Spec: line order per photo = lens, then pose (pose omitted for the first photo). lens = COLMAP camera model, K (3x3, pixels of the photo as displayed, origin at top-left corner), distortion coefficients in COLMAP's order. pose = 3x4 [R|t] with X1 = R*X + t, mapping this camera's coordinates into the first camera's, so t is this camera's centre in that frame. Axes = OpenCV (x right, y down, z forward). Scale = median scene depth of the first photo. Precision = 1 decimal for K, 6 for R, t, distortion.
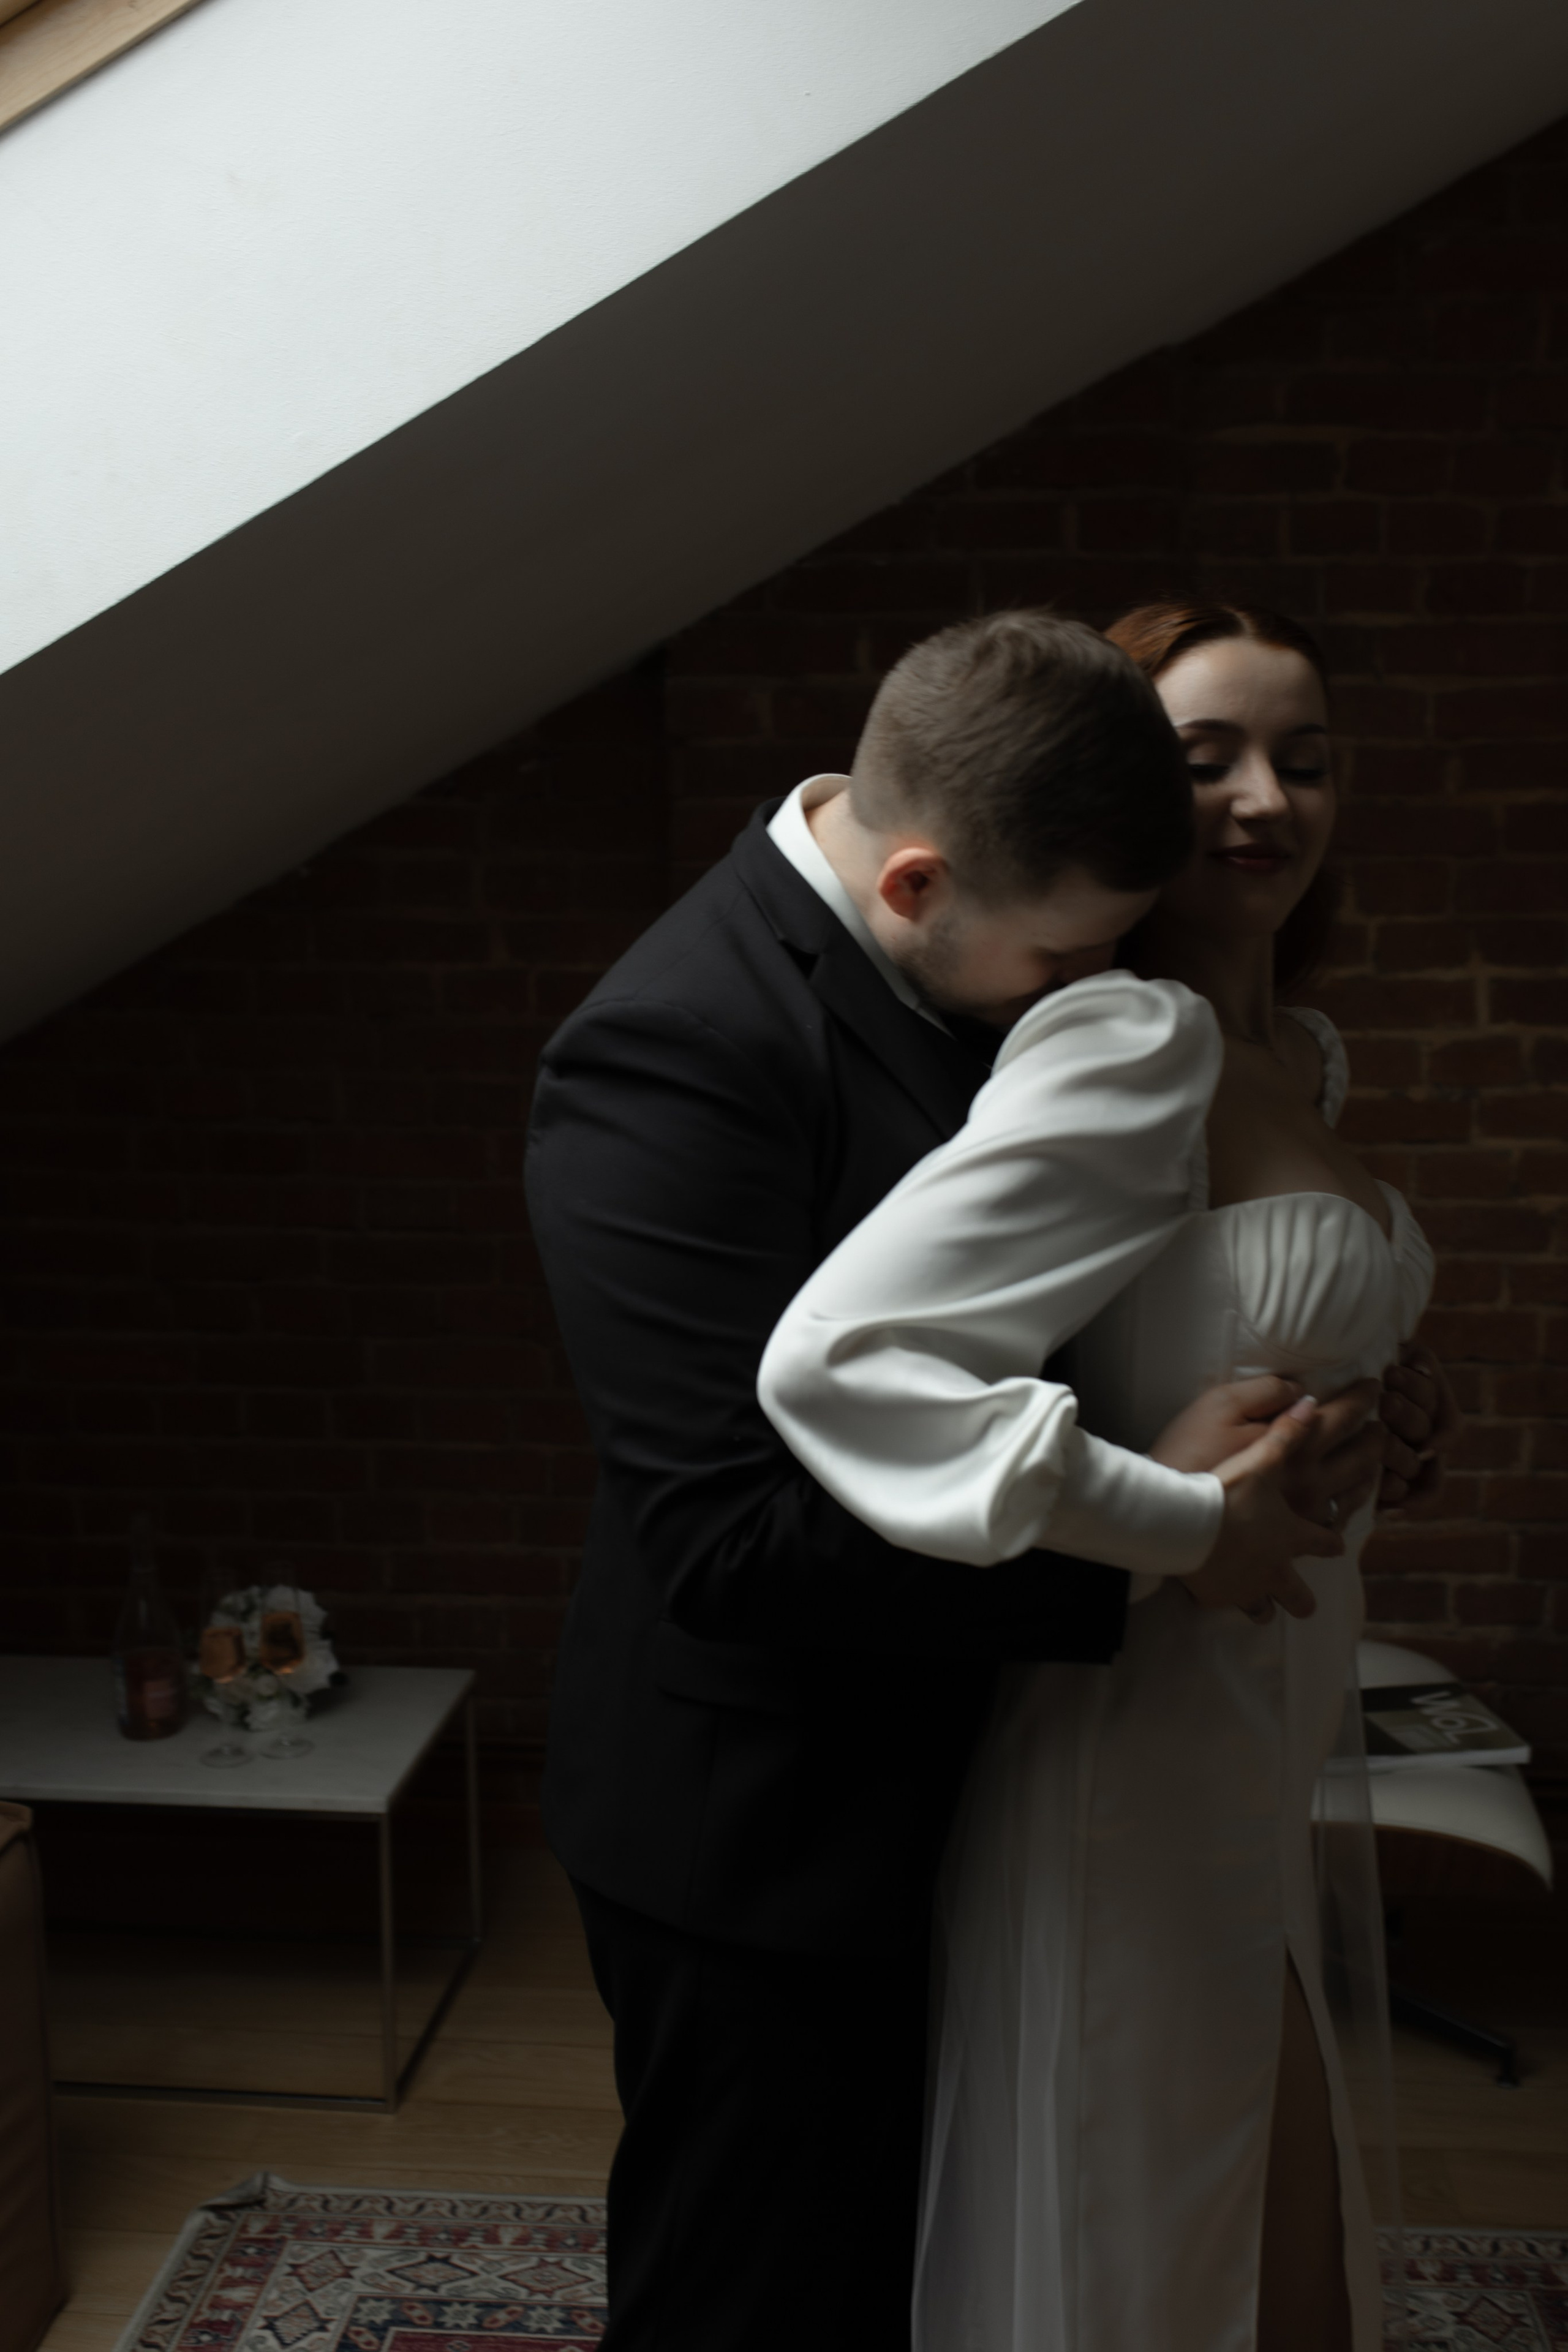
lens RADIAL K [[2381.8, 0, 795.7], [0, 2381.8, 1219.9], [0, 0, 1]] dist [-0.001211, 0.000000]
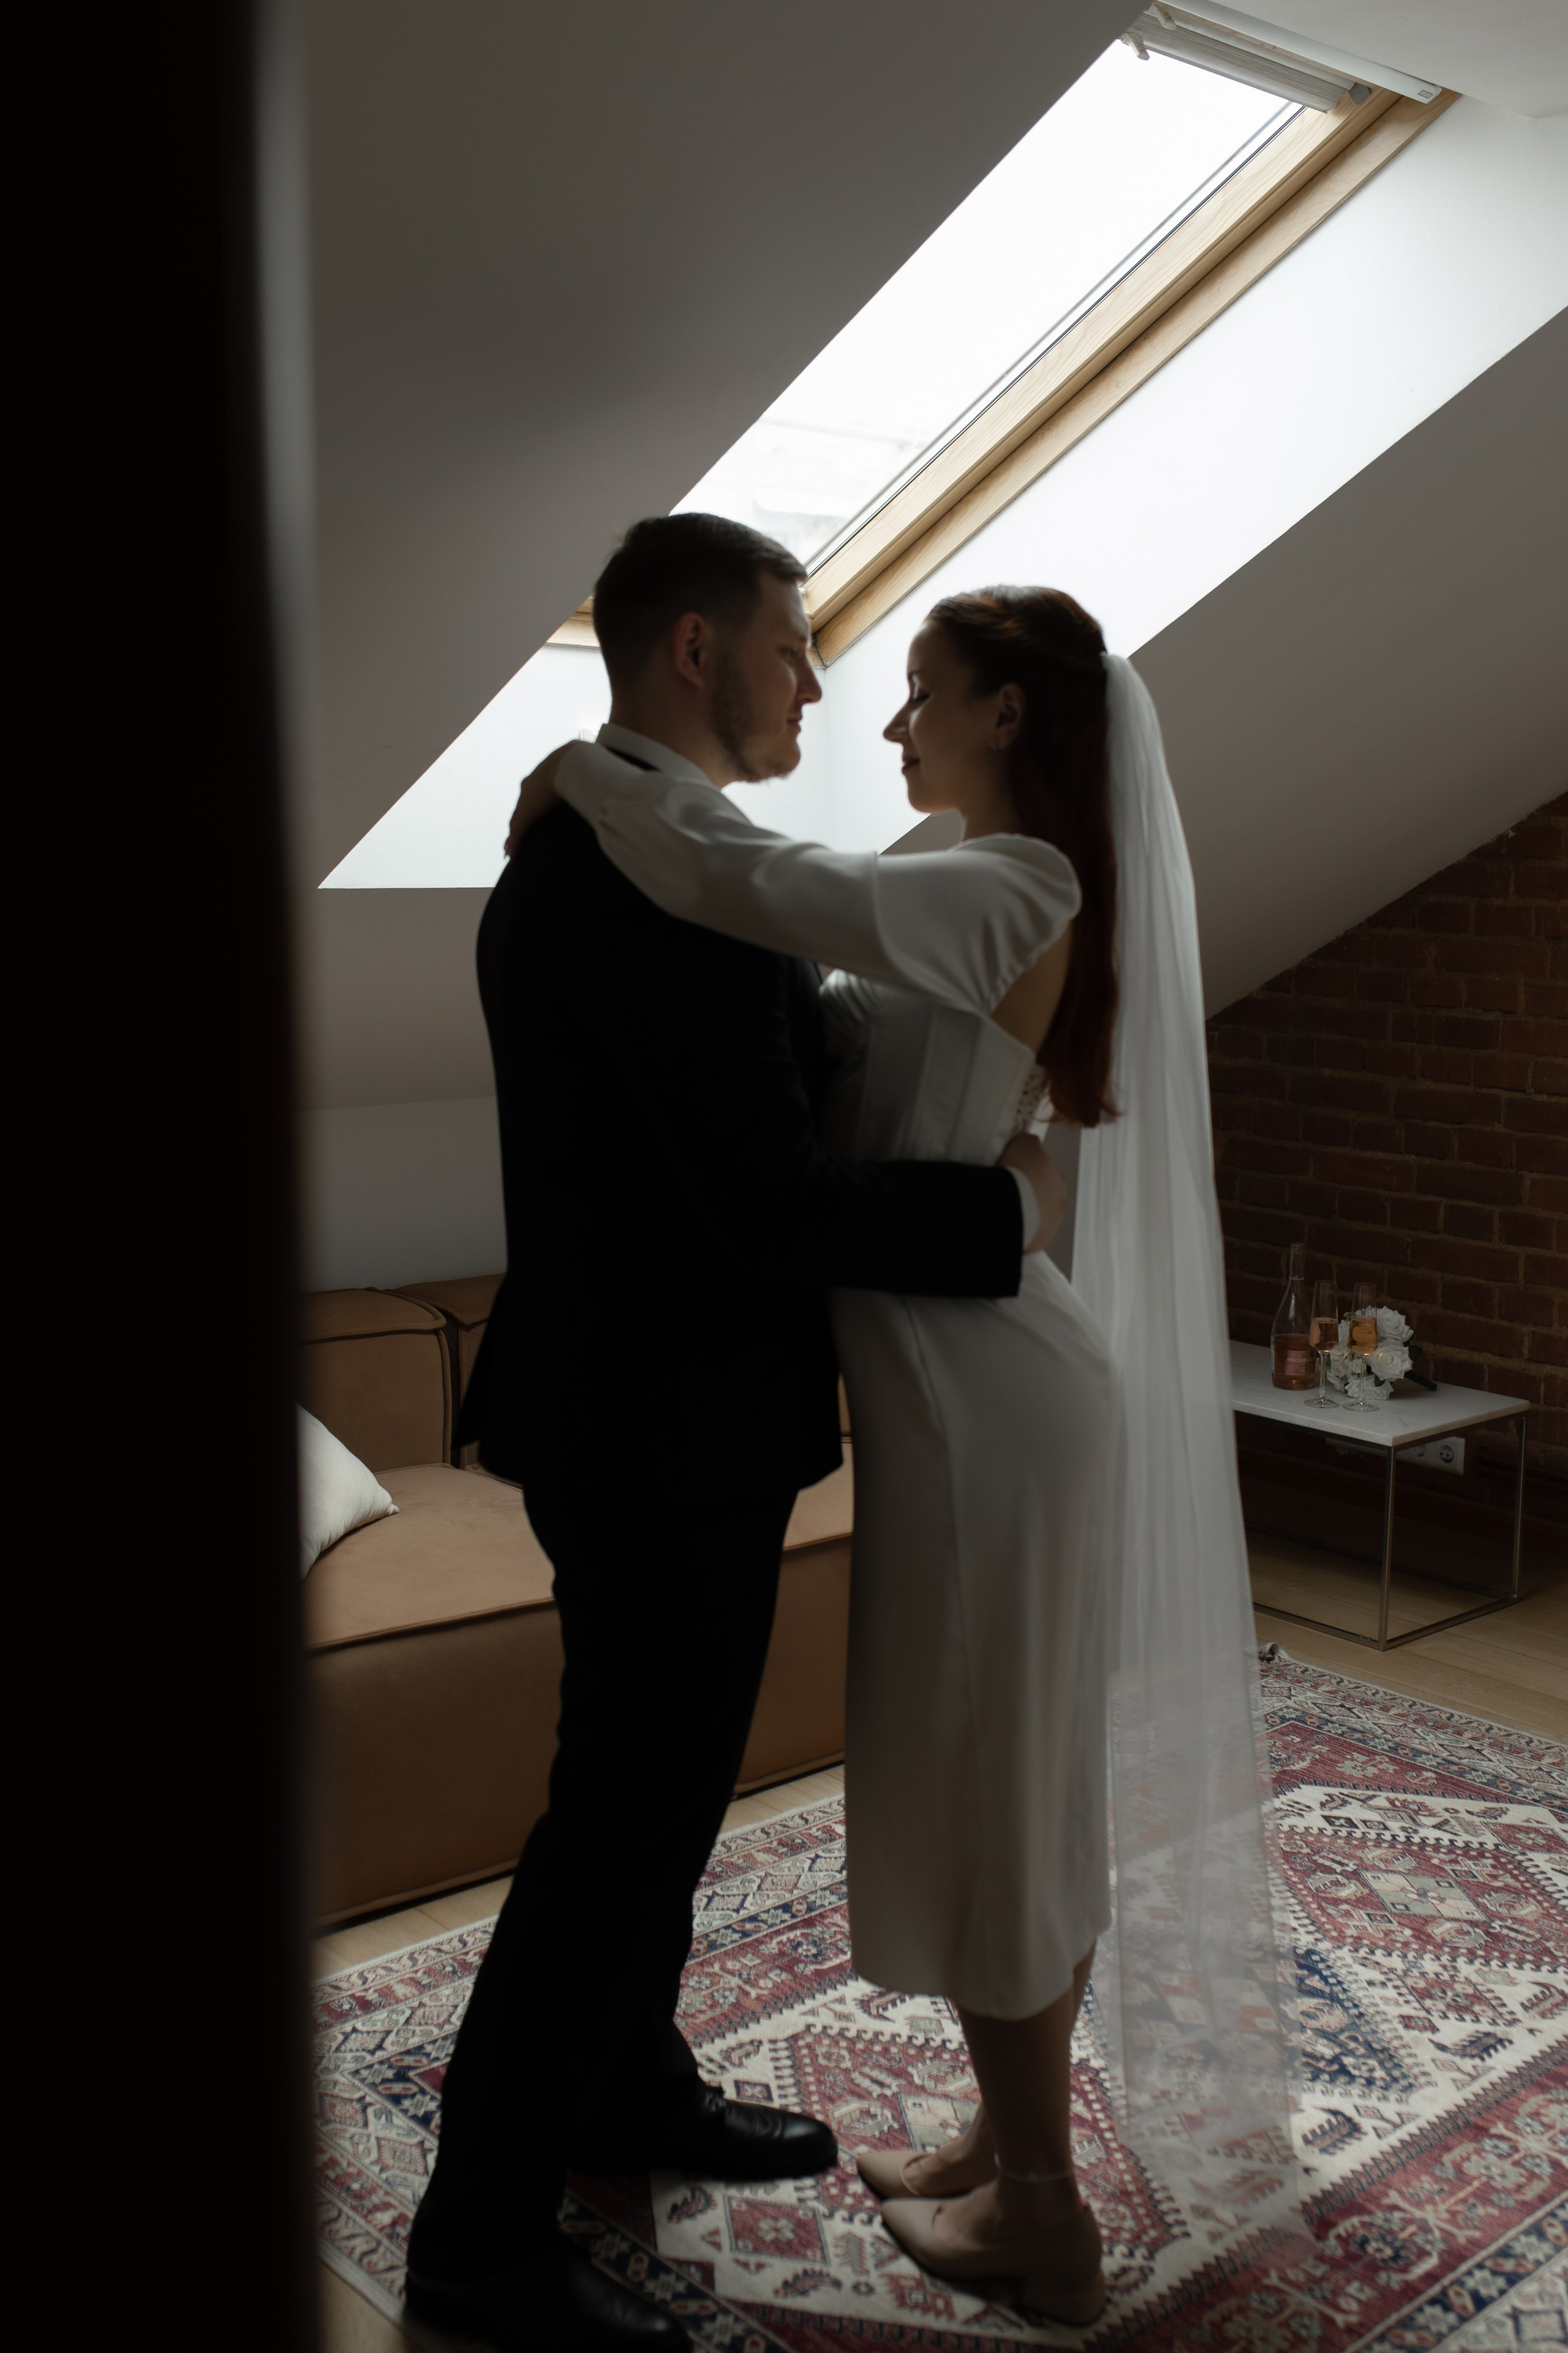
lens RADIAL K [[2382.6, 0, 784.6], [0, 2382.6, 1176.7], [0, 0, 1]] dist [-0.001211, 0.000000]
pose [[0.736181, 0.105780, -0.668467, 0.472120], [-0.117616, 0.992677, 0.027553, 0.071773], [0.666486, 0.058338, 0.743232, -0.346806]]
